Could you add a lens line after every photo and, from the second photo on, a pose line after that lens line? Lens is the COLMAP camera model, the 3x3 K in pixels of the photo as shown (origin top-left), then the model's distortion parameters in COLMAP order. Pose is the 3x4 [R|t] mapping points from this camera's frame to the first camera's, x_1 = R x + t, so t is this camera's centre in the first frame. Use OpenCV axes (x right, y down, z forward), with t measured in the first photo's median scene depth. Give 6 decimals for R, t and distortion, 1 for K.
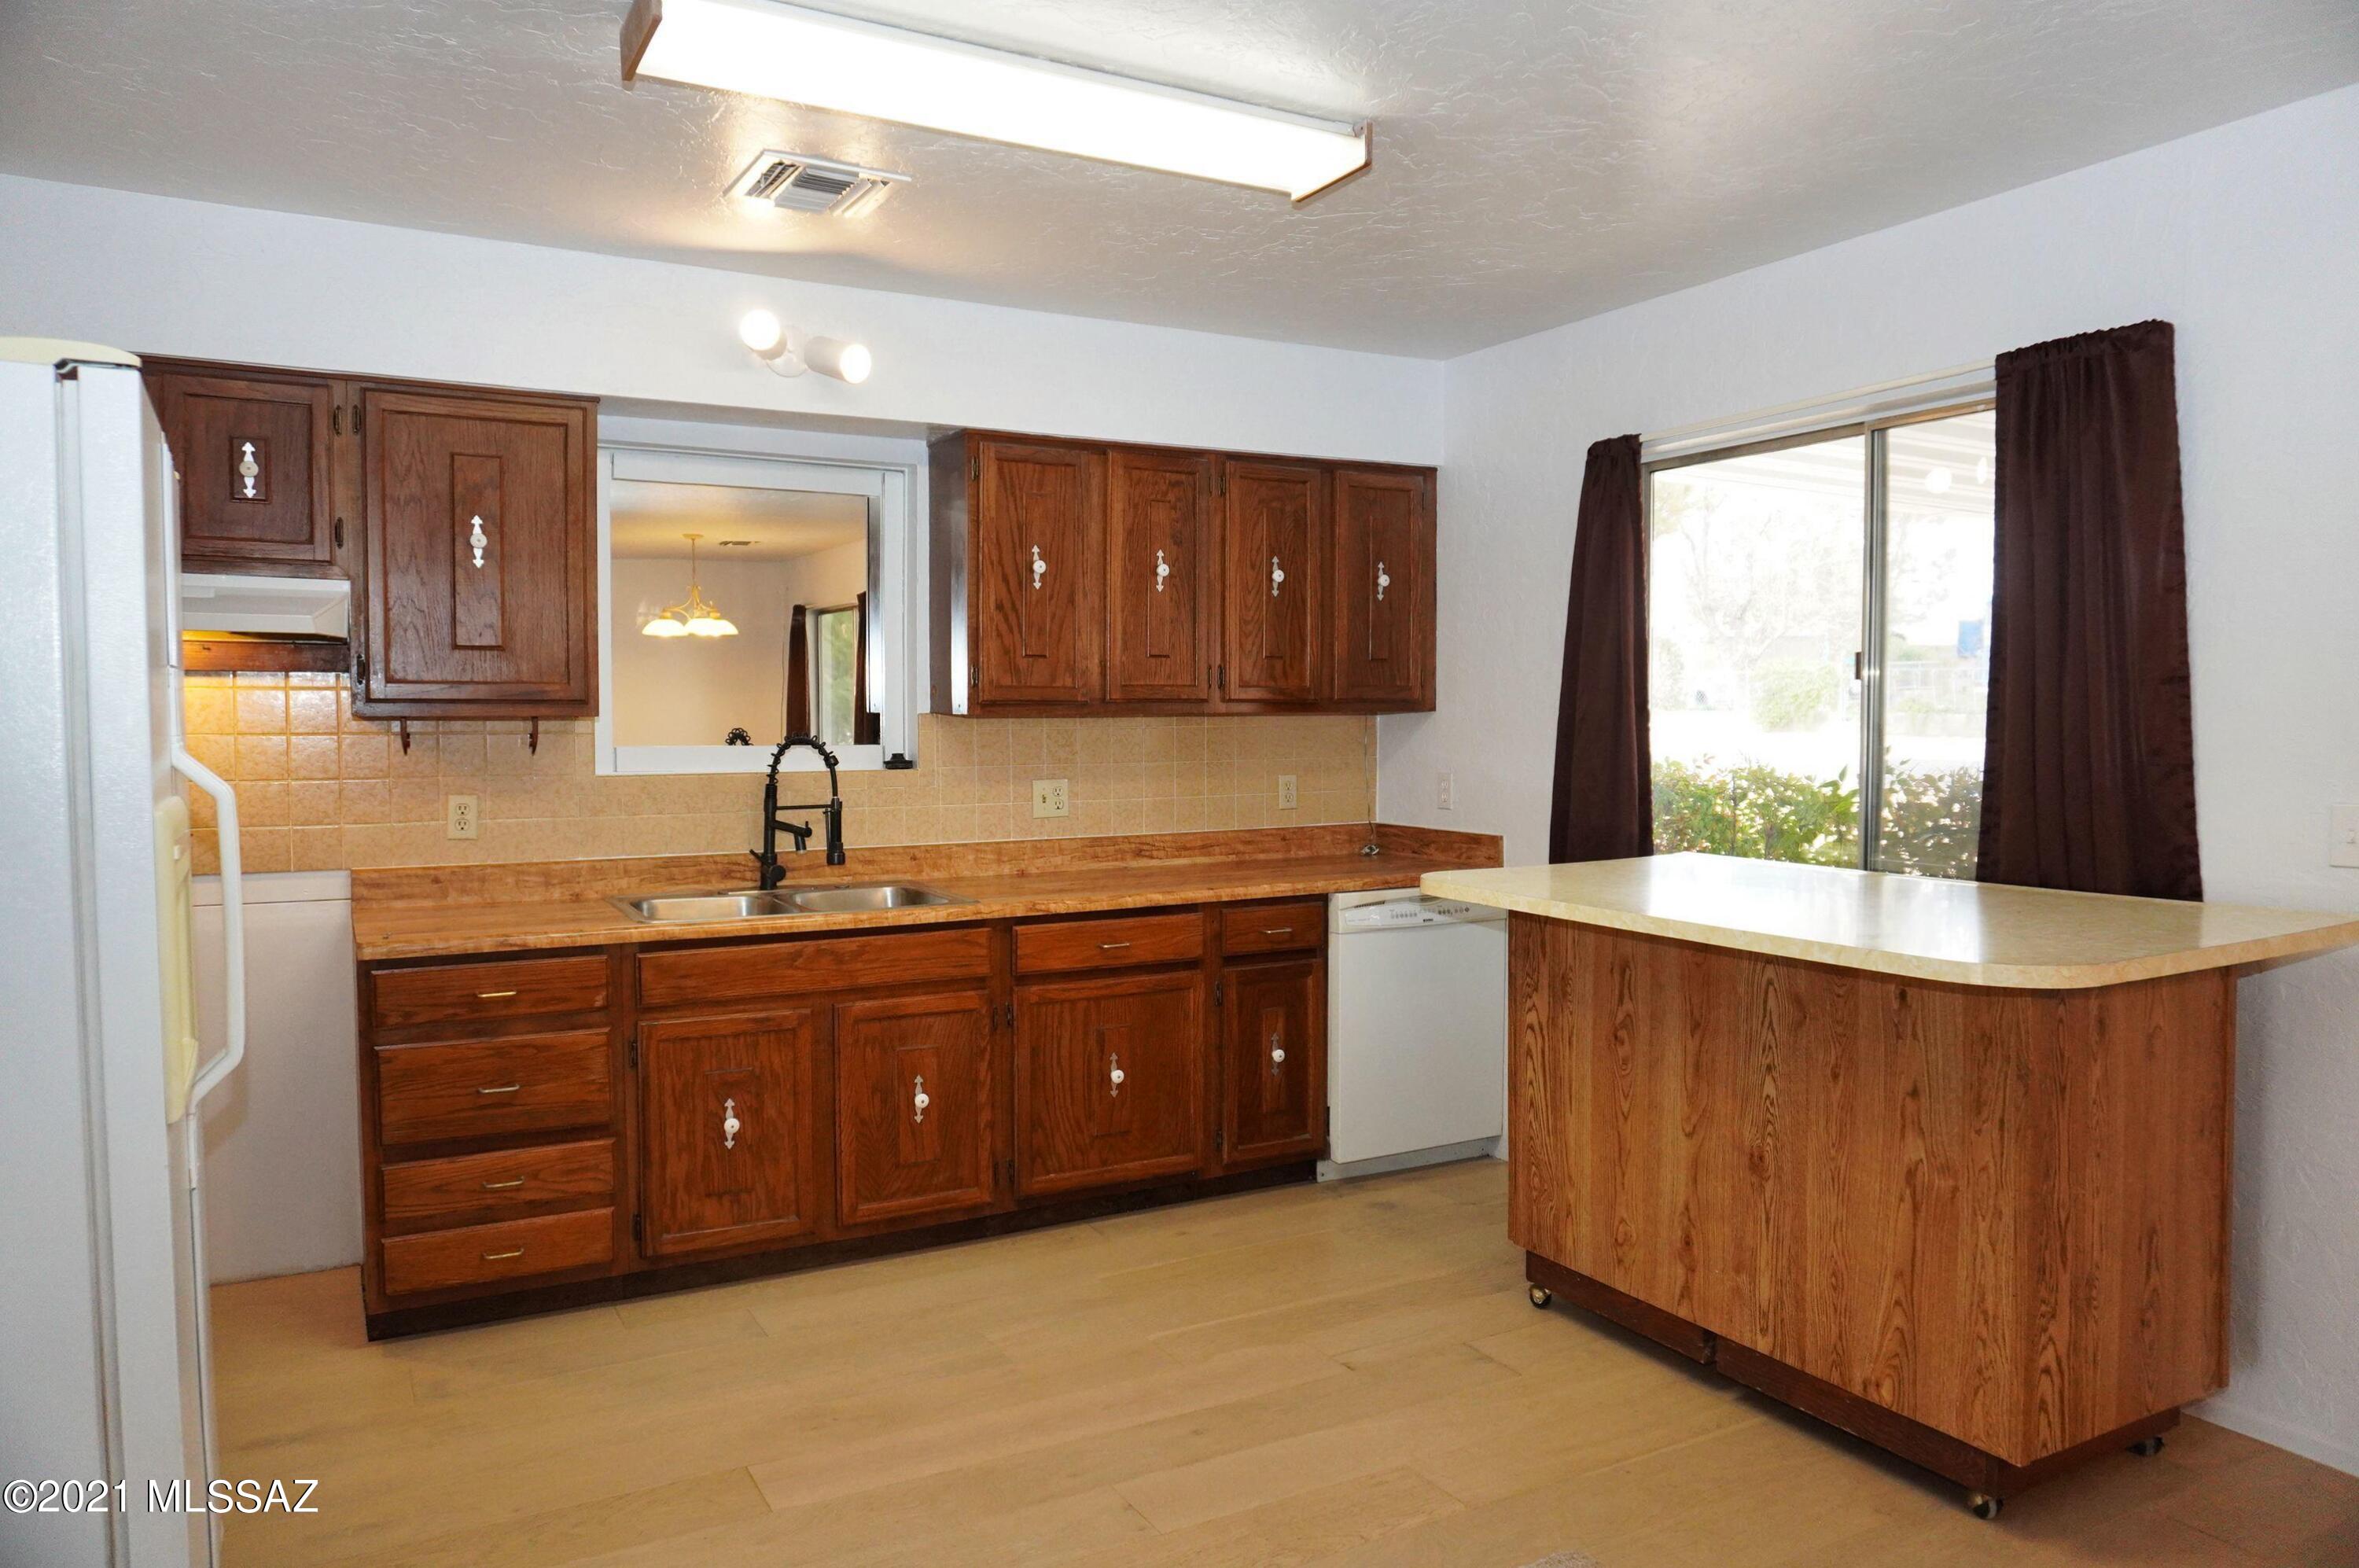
lens RADIAL K [[1570.7, 0, 1176.4], [0, 1570.7, 784.7], [0, 0, 1]] dist [-0.025443, 0.008831]
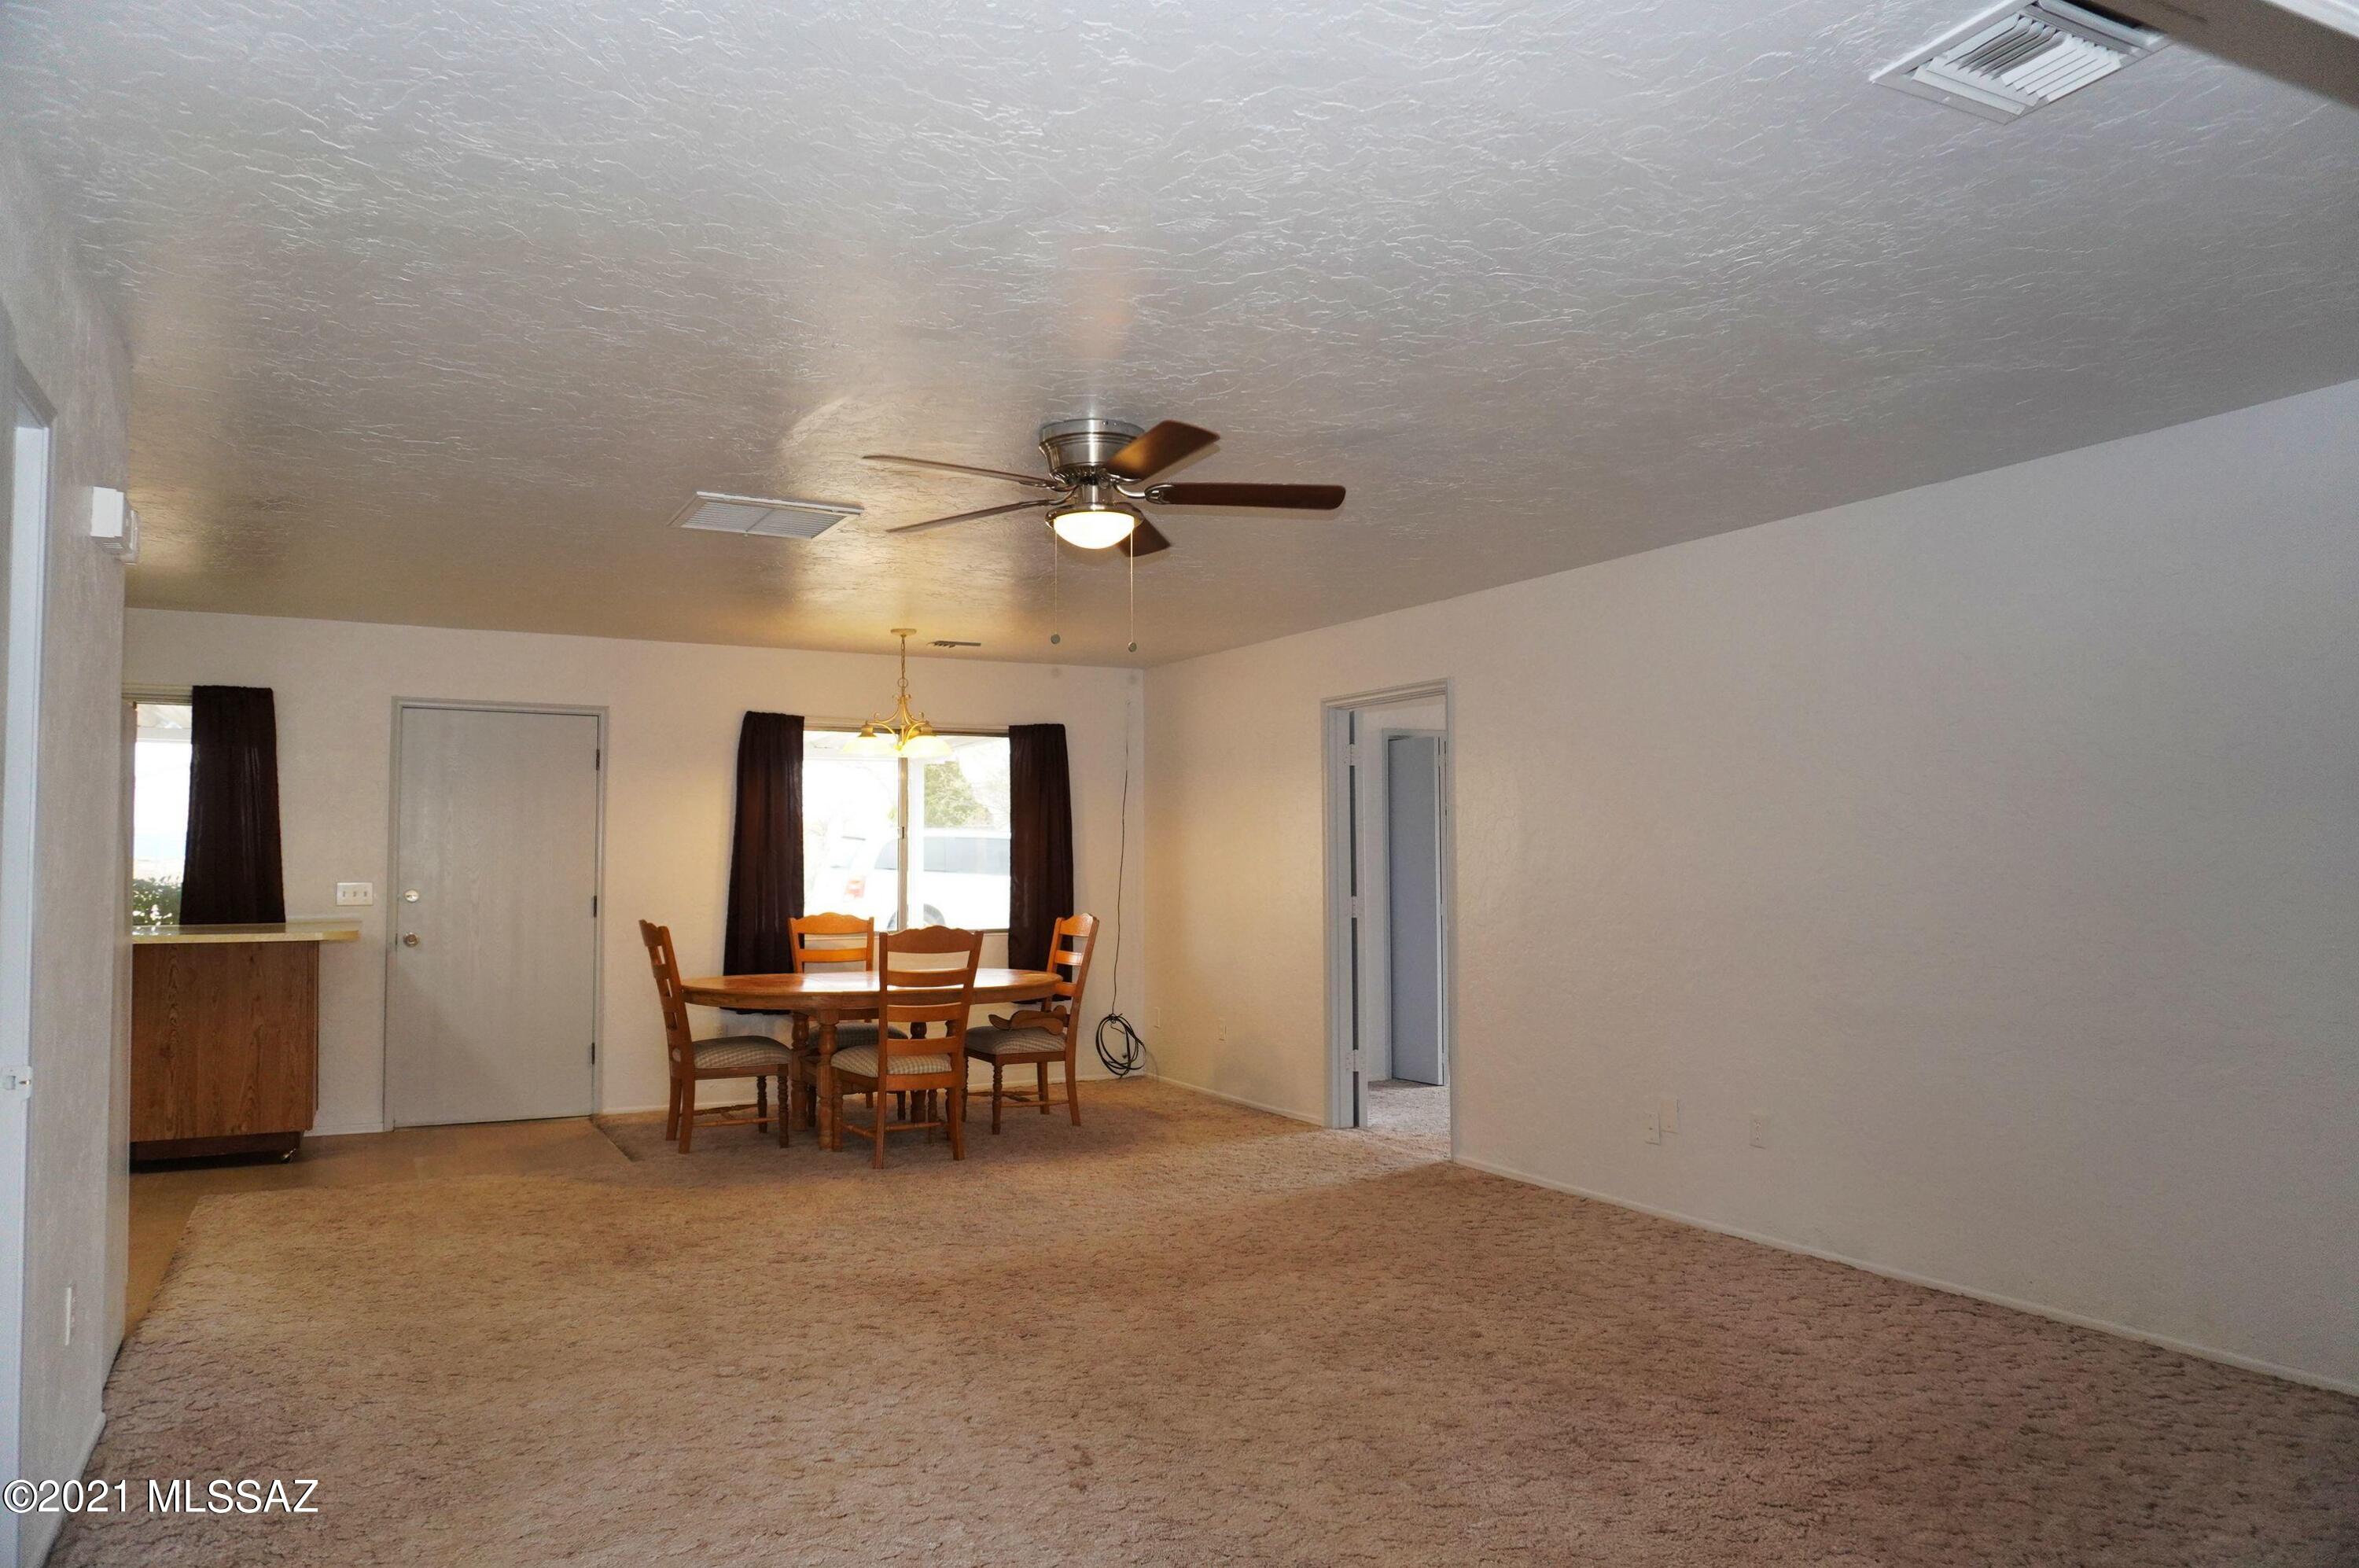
lens RADIAL K [[1570.7, 0, 1179.0], [0, 1570.7, 789.8], [0, 0, 1]] dist [-0.025443, 0.008831]
pose [[0.029524, 0.054934, 0.998053, -0.962263], [0.049067, 0.997205, -0.056339, 0.038851], [-0.998359, 0.050635, 0.026746, -0.262619]]
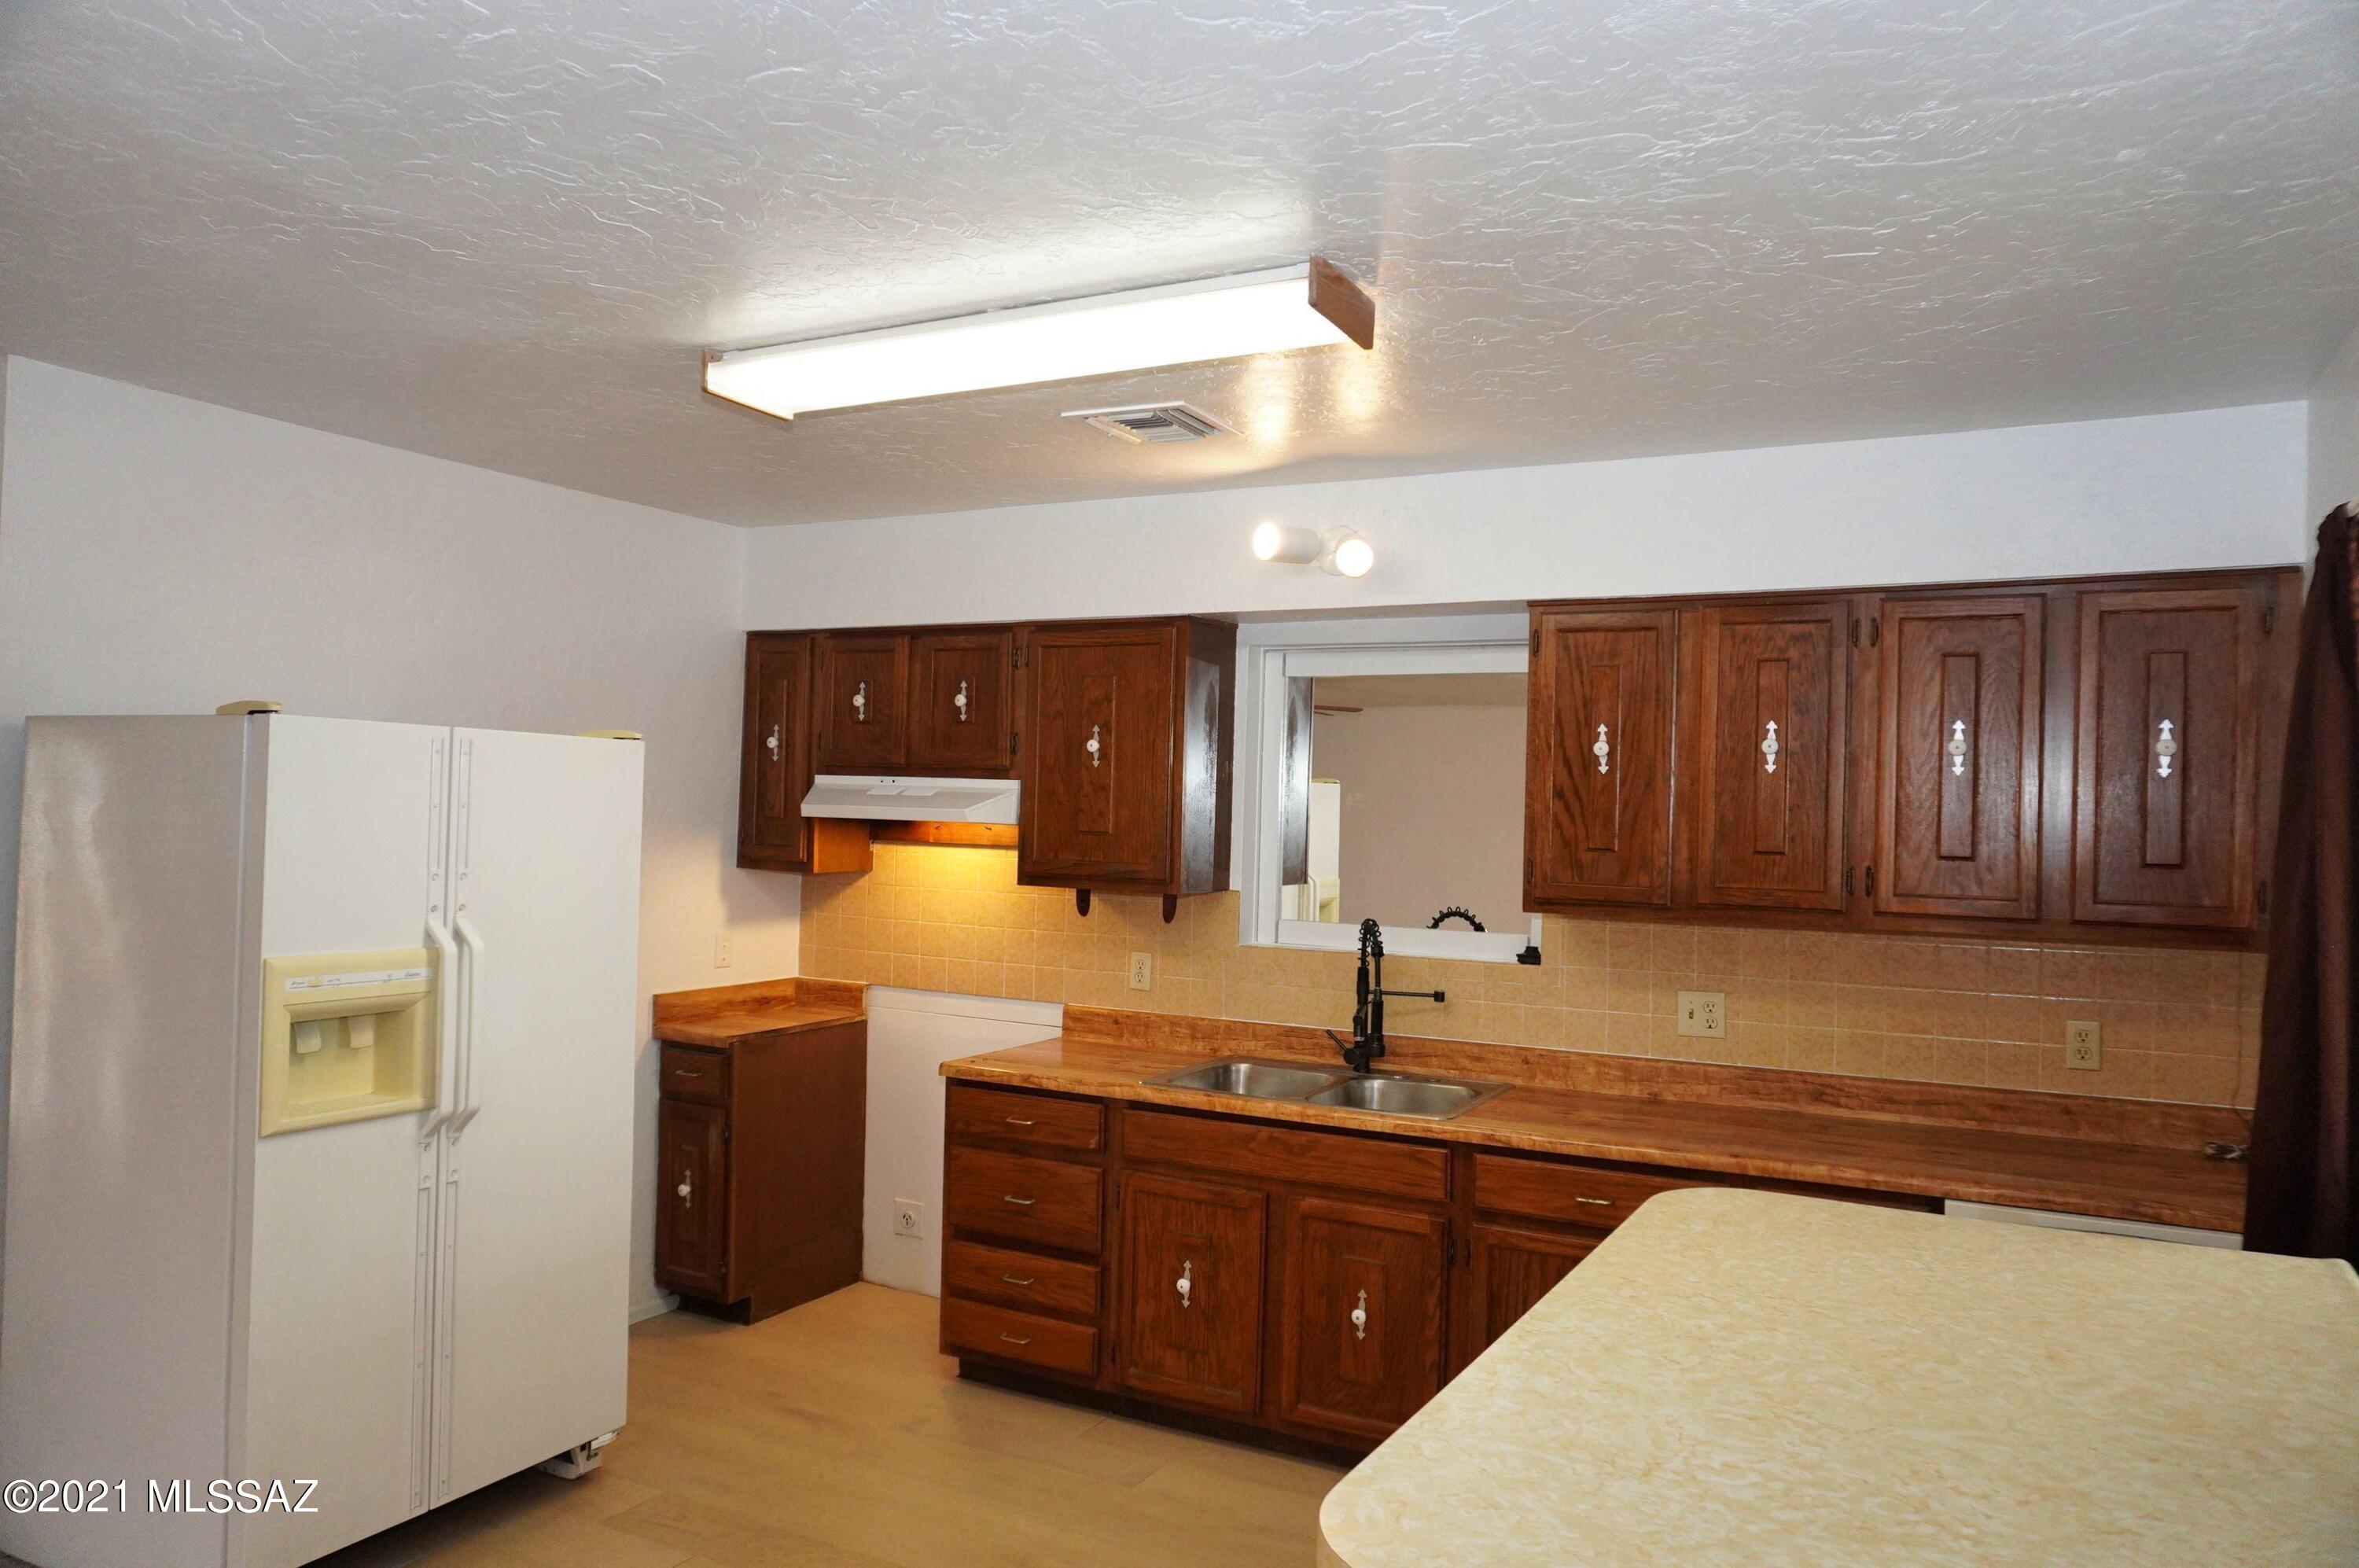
lens RADIAL K [[1570.7, 0, 1180.7], [0, 1570.7, 797.1], [0, 0, 1]] dist [-0.025443, 0.008831]
pose [[0.551420, 0.006180, -0.834205, 0.561585], [-0.066146, 0.997148, -0.036336, -0.070572], [0.831601, 0.075216, 0.550257, 0.356378]]
